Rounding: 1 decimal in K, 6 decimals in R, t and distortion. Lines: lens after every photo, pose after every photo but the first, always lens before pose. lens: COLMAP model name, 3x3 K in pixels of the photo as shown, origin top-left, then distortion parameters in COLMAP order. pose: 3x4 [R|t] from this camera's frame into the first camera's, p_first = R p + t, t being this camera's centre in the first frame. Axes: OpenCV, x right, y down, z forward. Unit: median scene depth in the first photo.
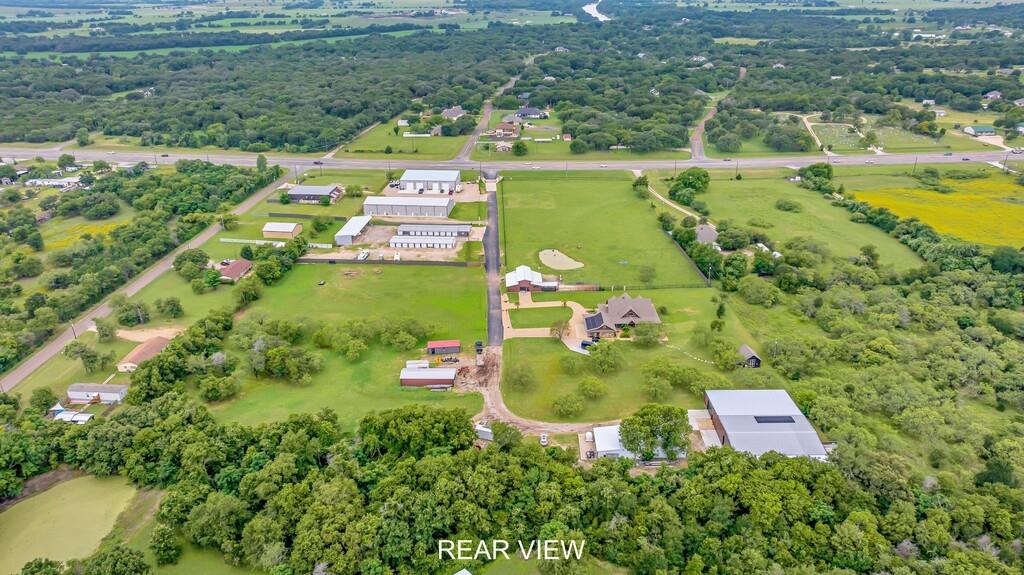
lens RADIAL K [[737.5, 0, 512.0], [0, 737.5, 287.5], [0, 0, 1]] dist [-0.021419, -0.000491]
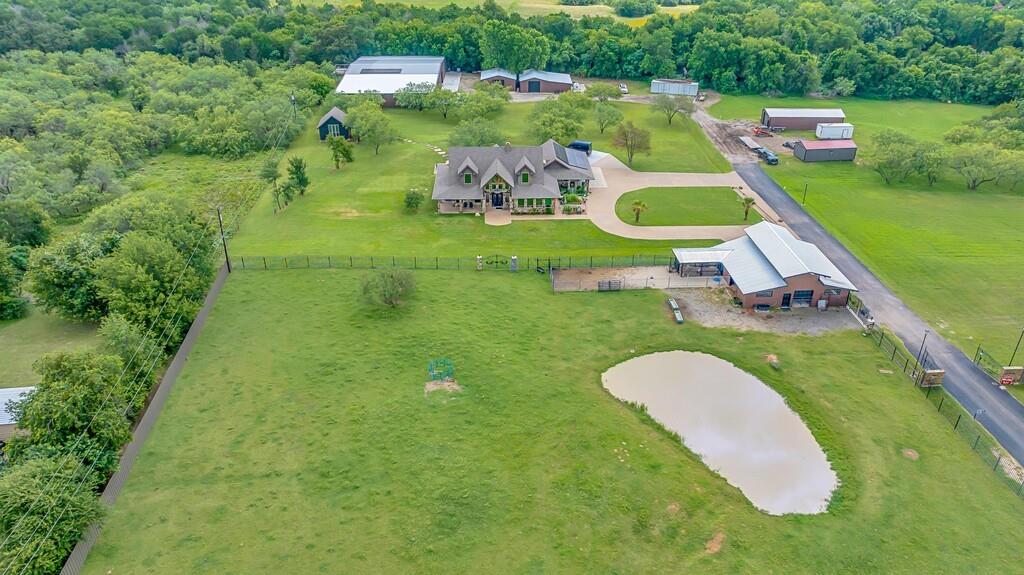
lens RADIAL K [[737.5, 0, 512.0], [0, 737.5, 287.5], [0, 0, 1]] dist [-0.021419, -0.000491]
pose [[-0.999664, 0.012229, -0.022844, 0.153015], [-0.010319, 0.620825, 0.783881, -0.275078], [0.023768, 0.783854, -0.620490, 1.288458]]
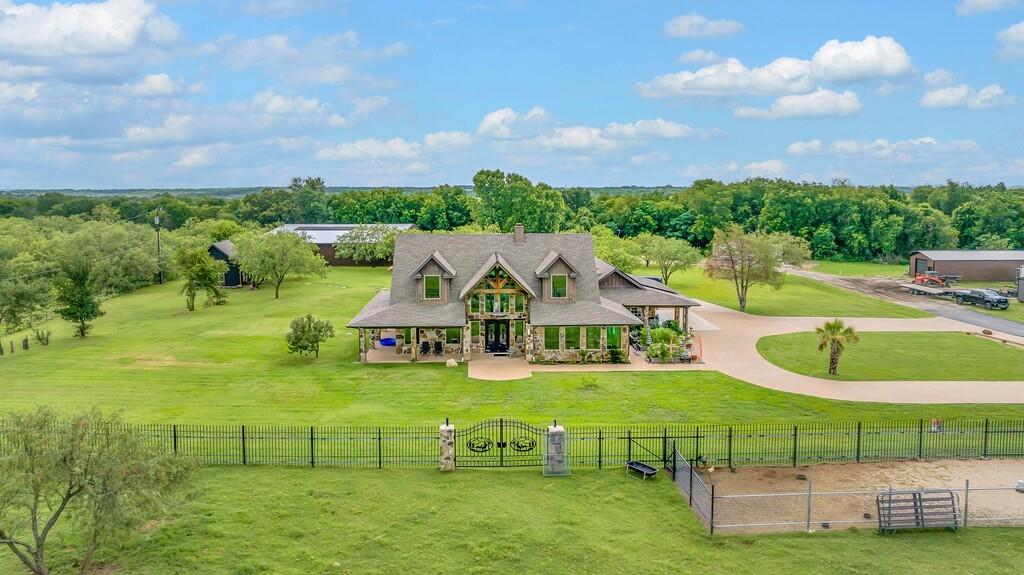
lens RADIAL K [[737.5, 0, 512.0], [0, 737.5, 287.5], [0, 0, 1]] dist [-0.021419, -0.000491]
pose [[-0.999161, -0.000939, -0.040934, 0.155104], [-0.021664, 0.860453, 0.509069, -0.077788], [0.034744, 0.509529, -0.859752, 1.139518]]
